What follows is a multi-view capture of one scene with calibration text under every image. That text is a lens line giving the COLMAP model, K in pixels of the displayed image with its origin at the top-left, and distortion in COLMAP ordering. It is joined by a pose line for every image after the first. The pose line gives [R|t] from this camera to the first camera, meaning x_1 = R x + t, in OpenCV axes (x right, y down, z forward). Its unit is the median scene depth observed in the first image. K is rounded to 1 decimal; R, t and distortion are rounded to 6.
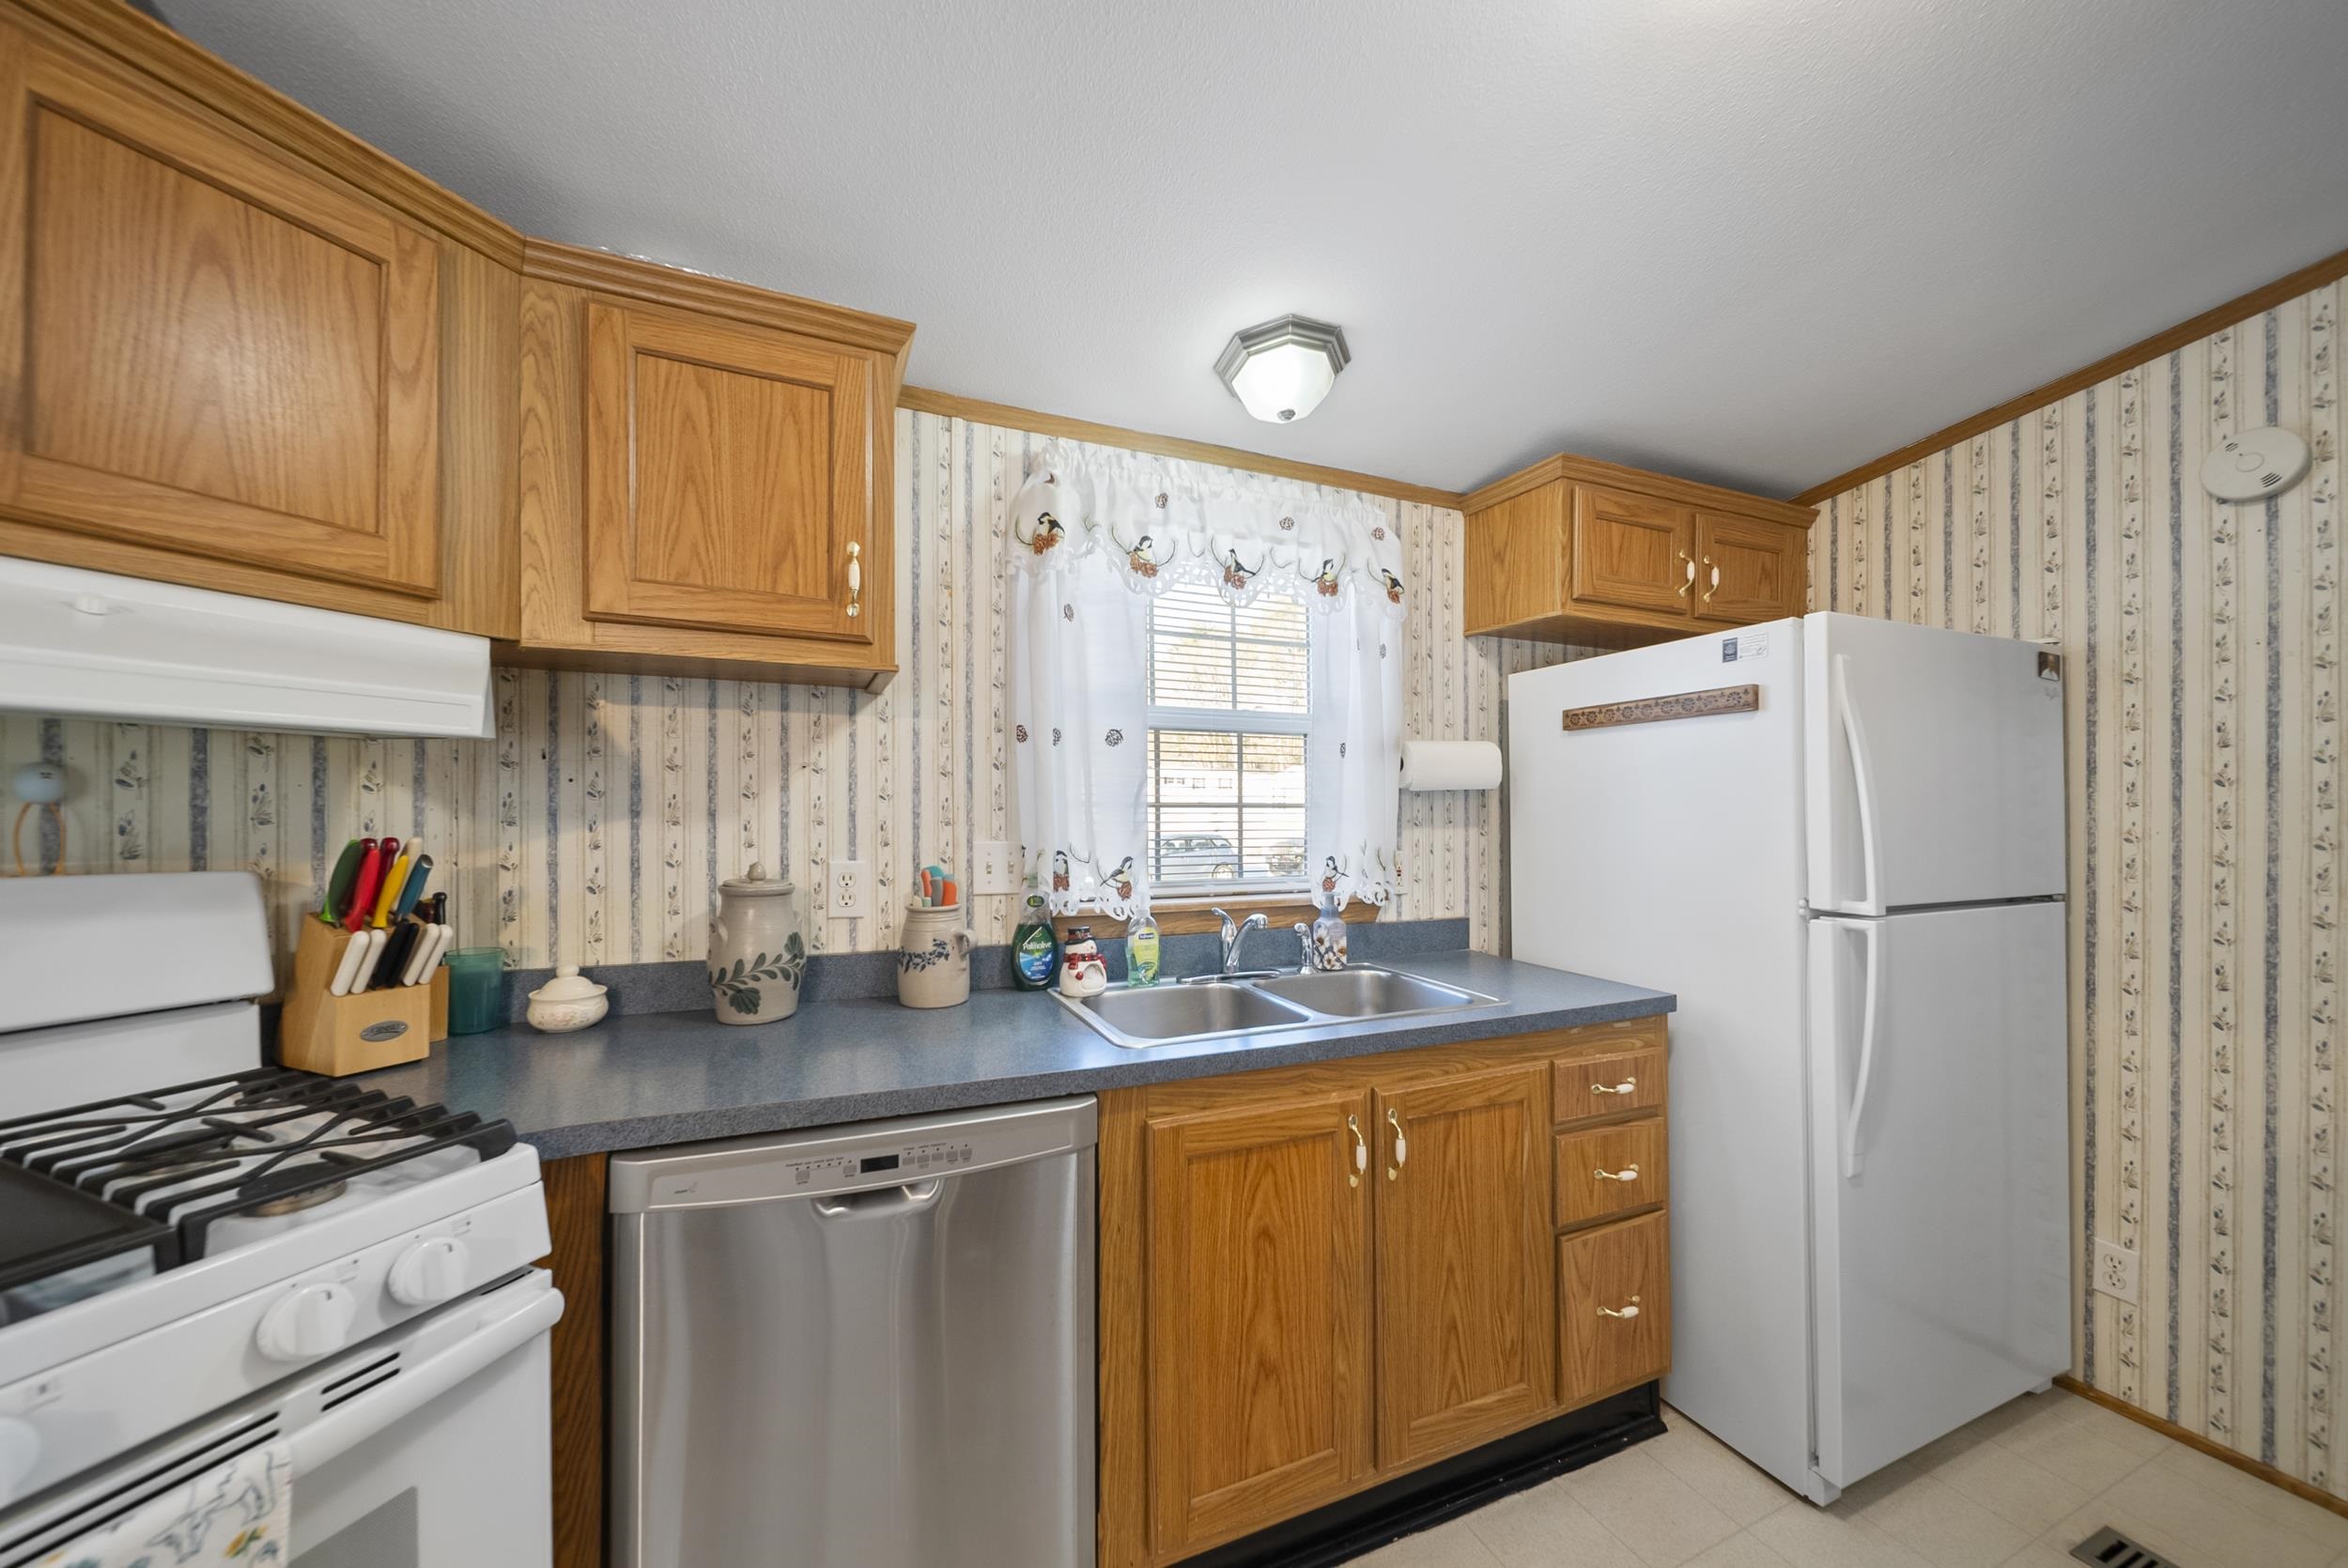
lens RADIAL K [[828.1, 0, 1168.9], [0, 828.1, 798.9], [0, 0, 1]] dist [-0.002175, -0.001359]
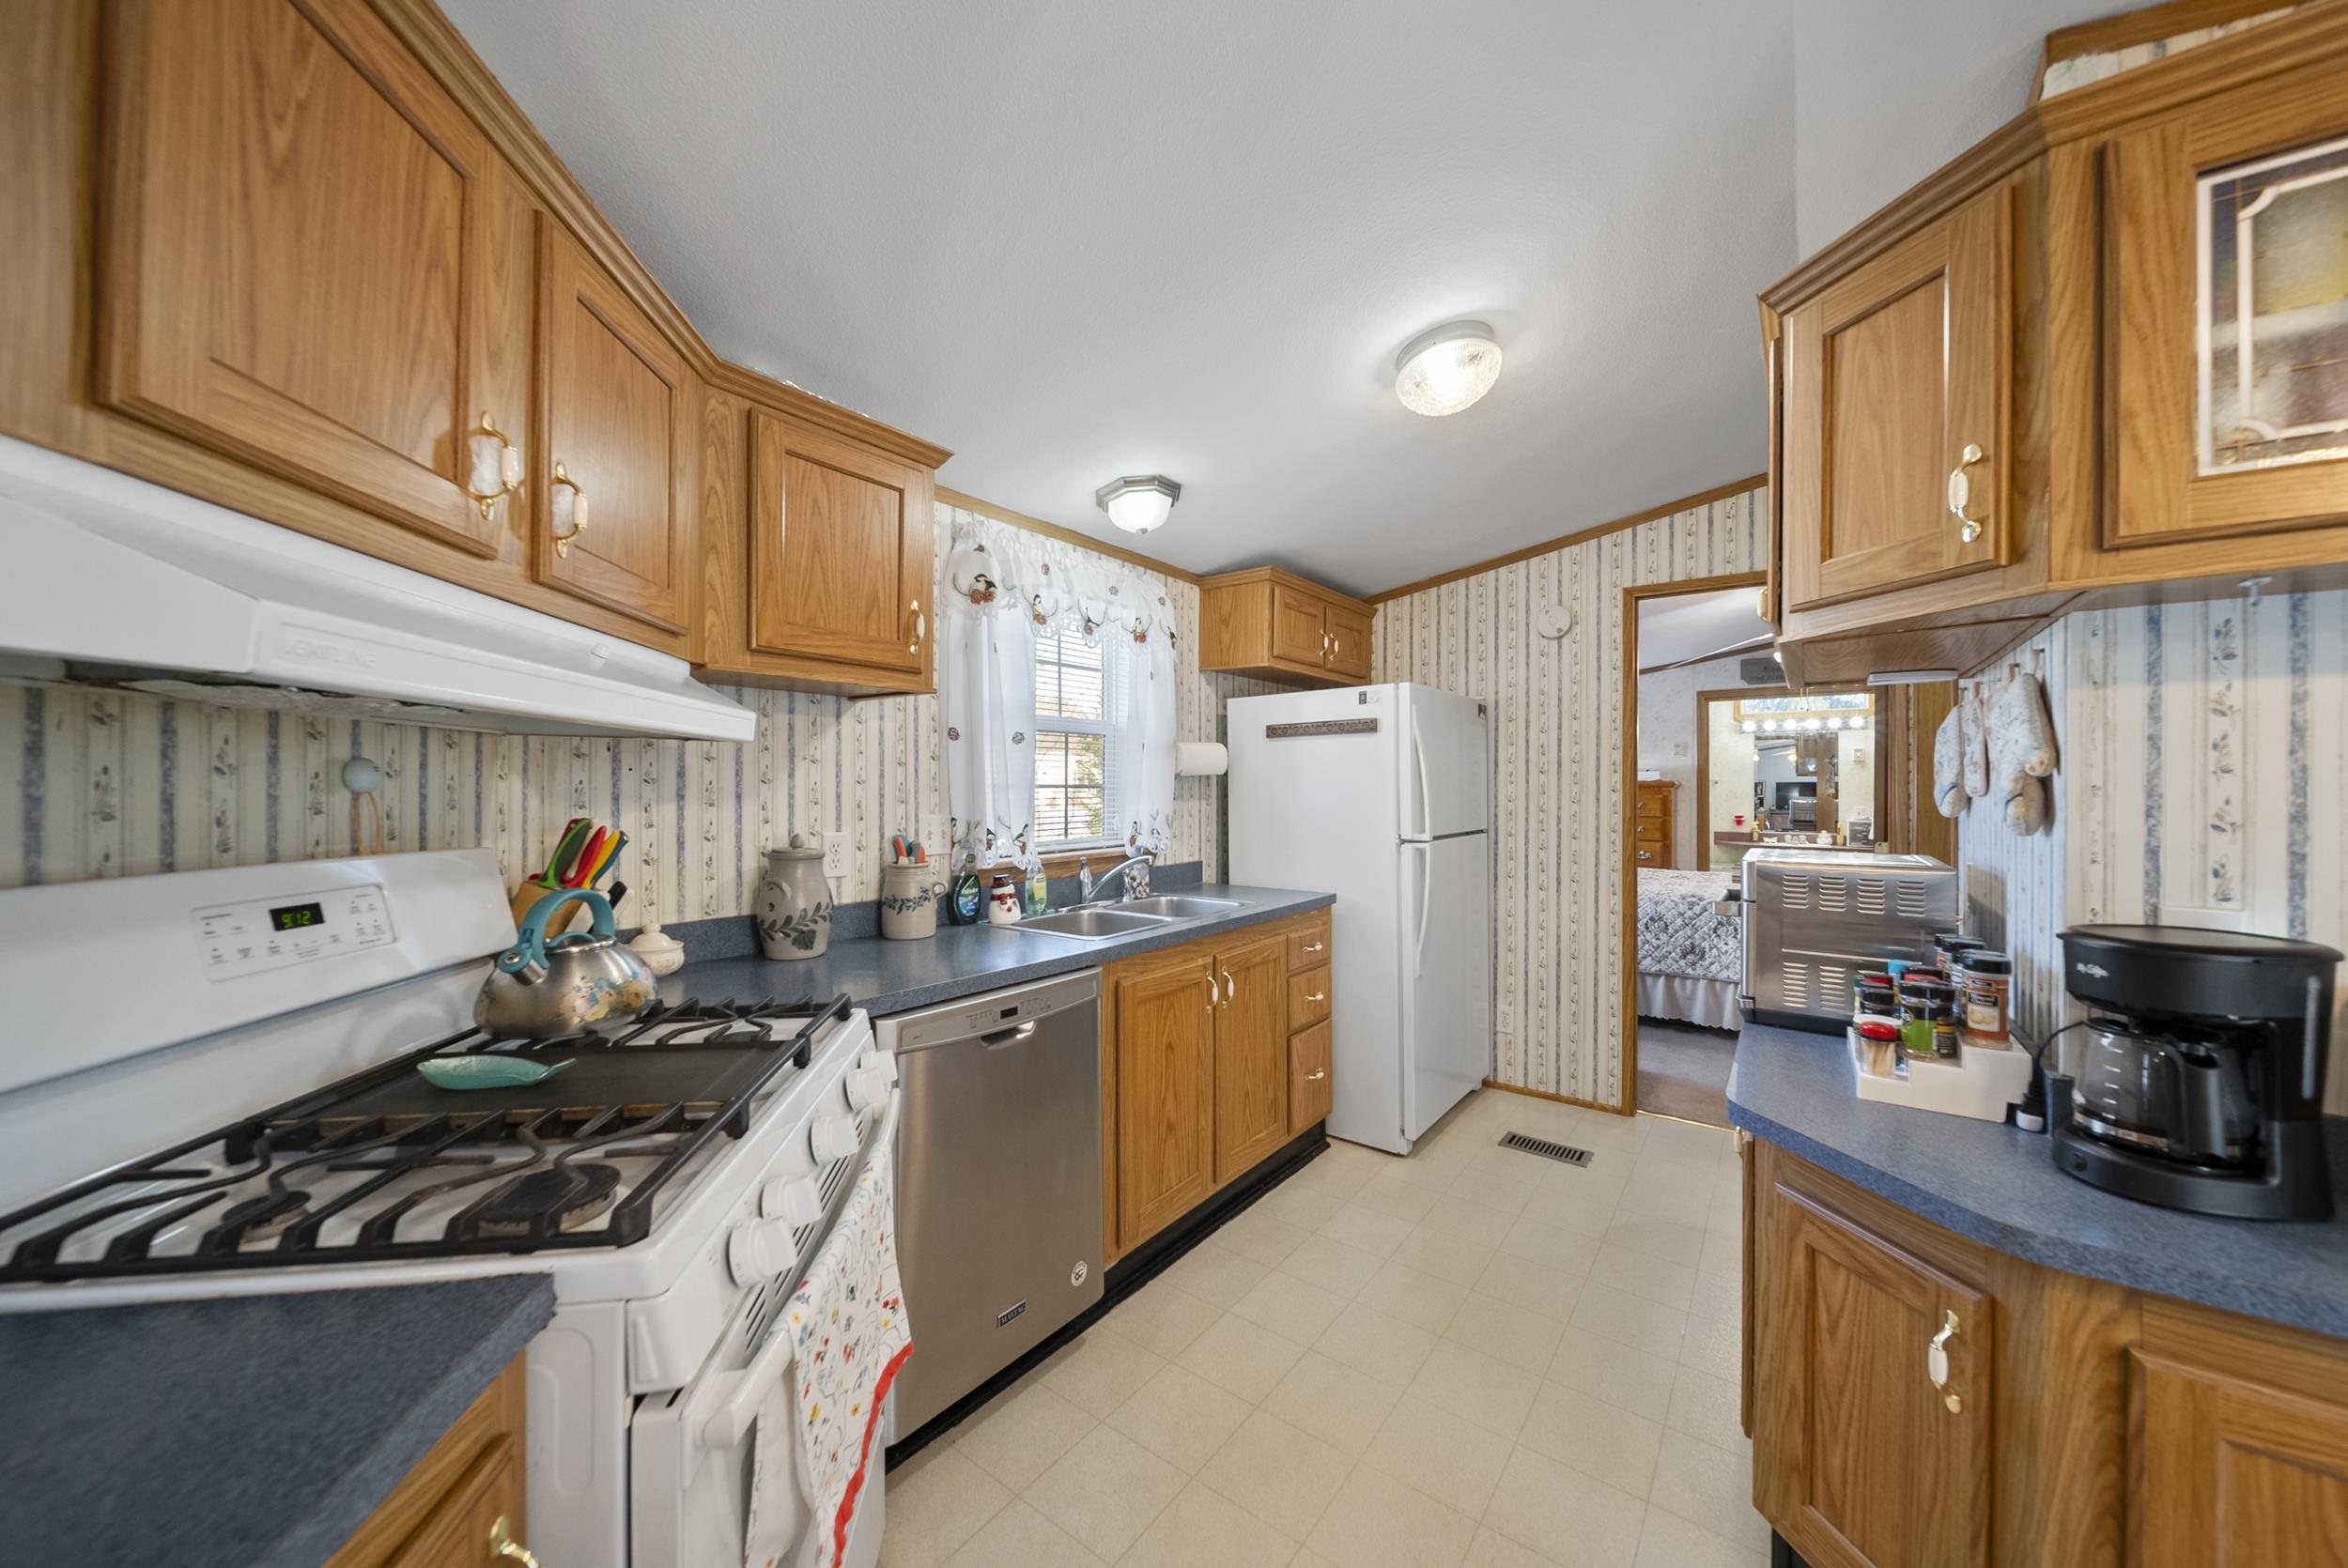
lens RADIAL K [[828.1, 0, 1170.7], [0, 828.1, 783.5], [0, 0, 1]] dist [-0.002175, -0.001359]
pose [[0.870204, -0.005115, 0.492665, -0.571363], [0.001261, 0.999966, 0.008154, -0.010067], [-0.492690, -0.006474, 0.870181, -0.359694]]
